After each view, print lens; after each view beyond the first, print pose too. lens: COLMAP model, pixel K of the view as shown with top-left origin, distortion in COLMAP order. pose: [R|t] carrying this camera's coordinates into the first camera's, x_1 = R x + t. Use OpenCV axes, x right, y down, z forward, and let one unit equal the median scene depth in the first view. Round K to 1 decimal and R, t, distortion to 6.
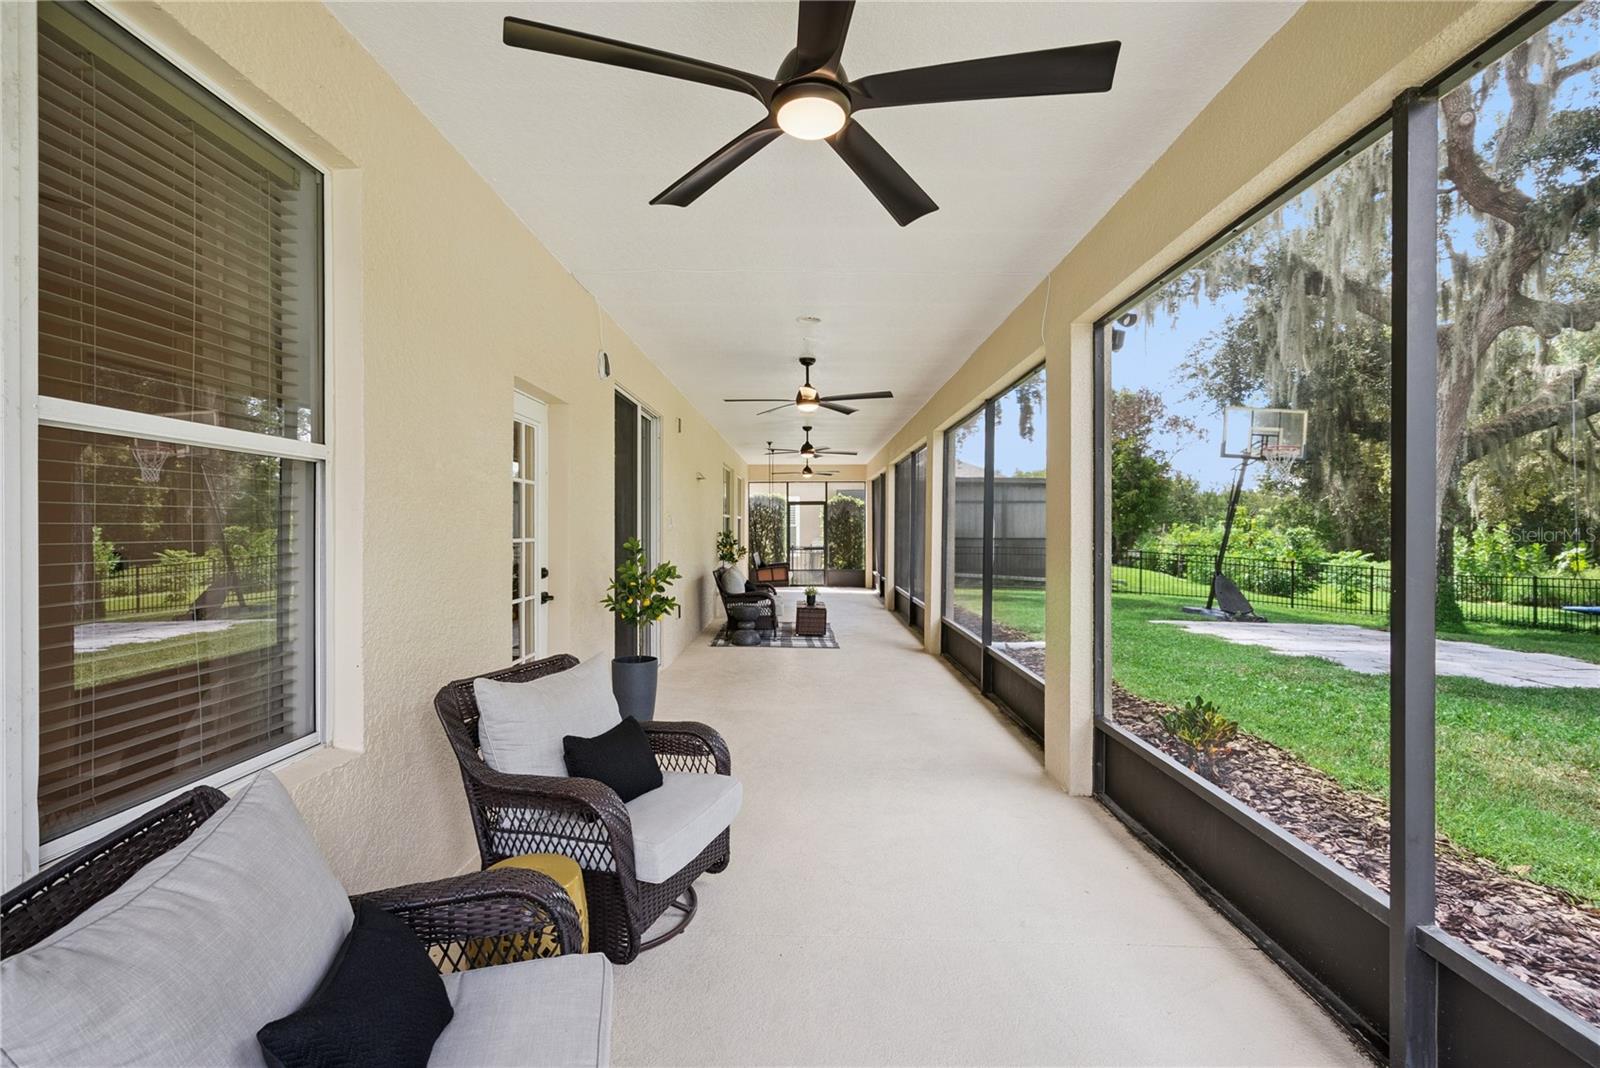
lens RADIAL K [[730.3, 0, 809.5], [0, 730.3, 522.1], [0, 0, 1]] dist [-0.006003, 0.004564]
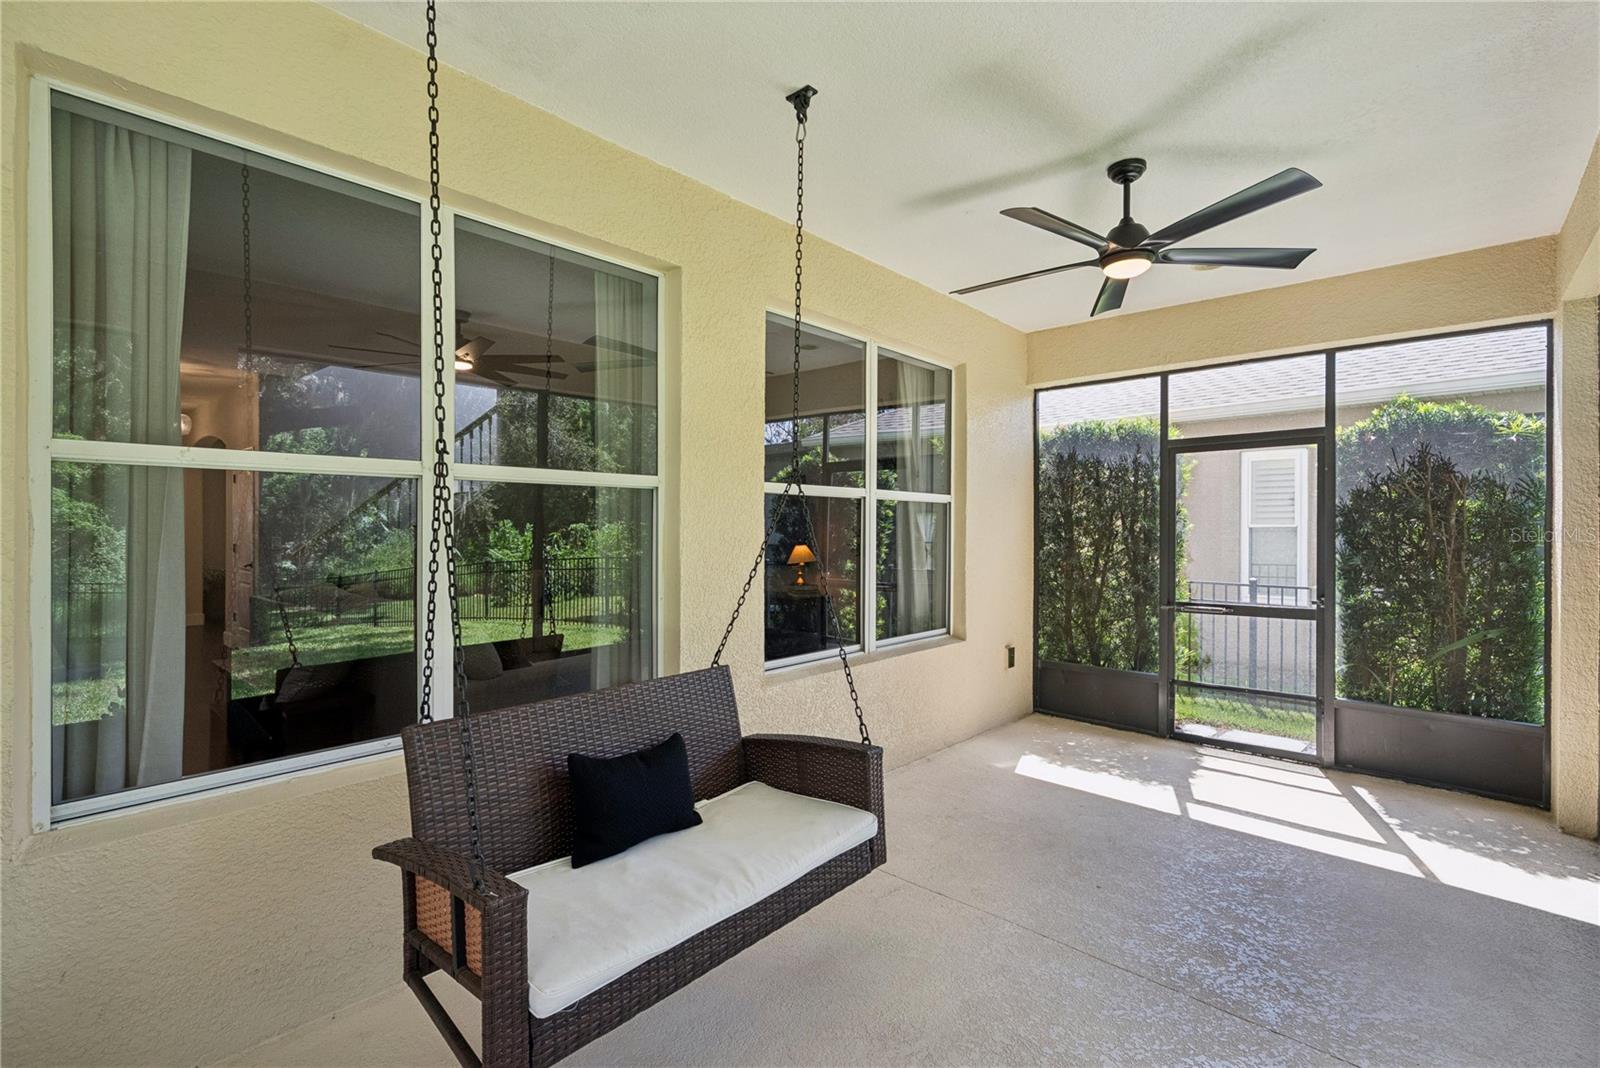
lens RADIAL K [[730.3, 0, 855.8], [0, 730.3, 529.4], [0, 0, 1]] dist [-0.006003, 0.004564]
pose [[0.750953, -0.007589, -0.660312, 0.137888], [0.010410, 0.999946, 0.000347, 0.010166], [0.660273, -0.007135, 0.750992, 1.464175]]
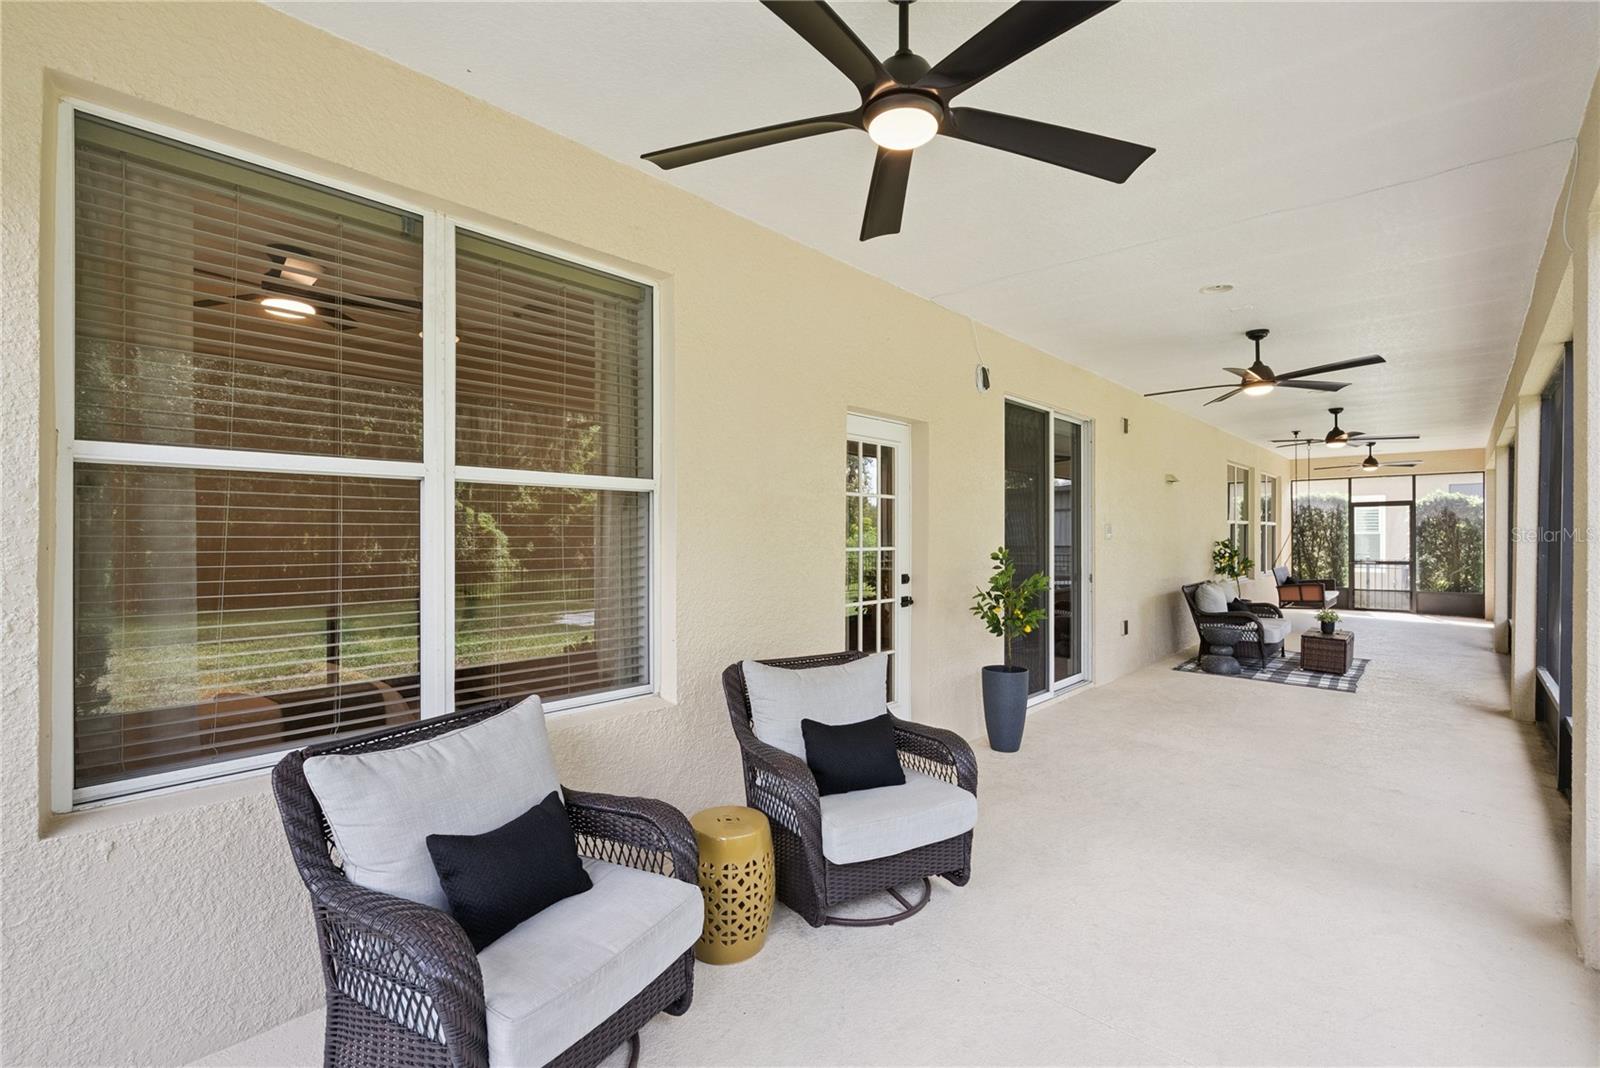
lens RADIAL K [[730.3, 0, 802.4], [0, 730.3, 530.2], [0, 0, 1]] dist [-0.006003, 0.004564]
pose [[0.746248, -0.004384, -0.665654, 0.109345], [0.005200, 0.999986, -0.000756, -0.001460], [0.665648, -0.002897, 0.746260, 0.033163]]
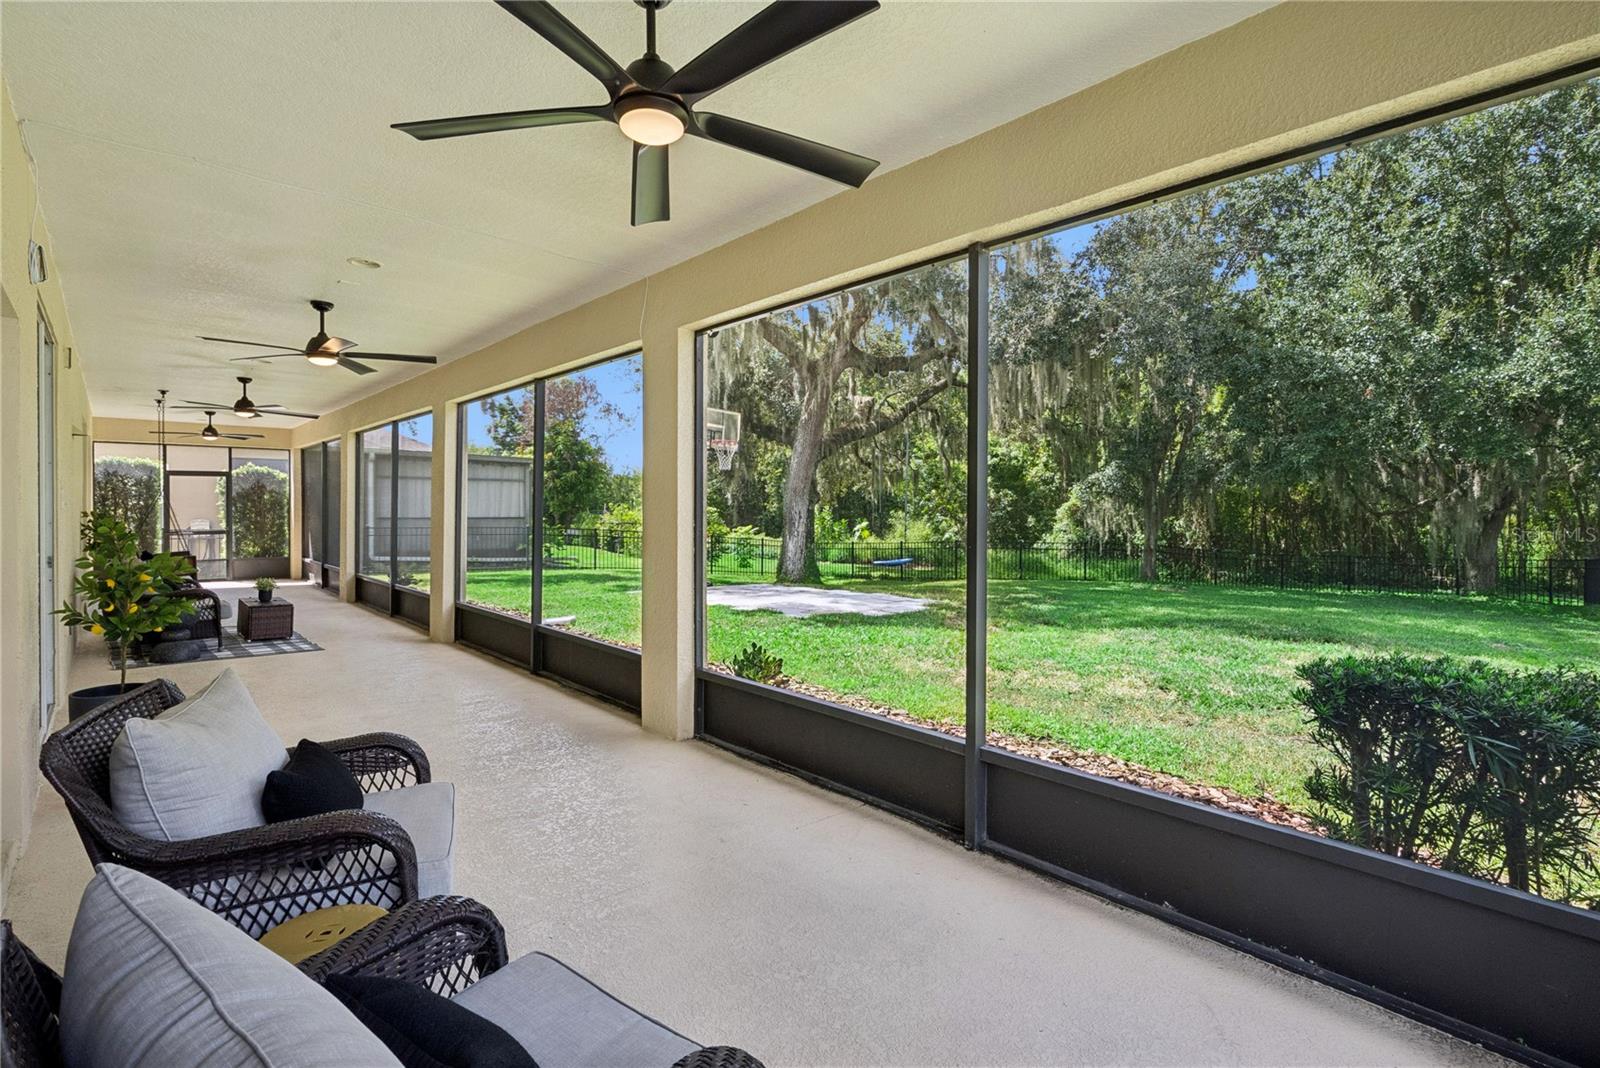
lens RADIAL K [[730.3, 0, 804.4], [0, 730.3, 512.3], [0, 0, 1]] dist [-0.006003, 0.004564]
pose [[0.736455, -0.000848, 0.676486, -0.109208], [-0.009469, 0.999888, 0.011562, 0.000002], [-0.676420, -0.014920, 0.736365, 0.010008]]
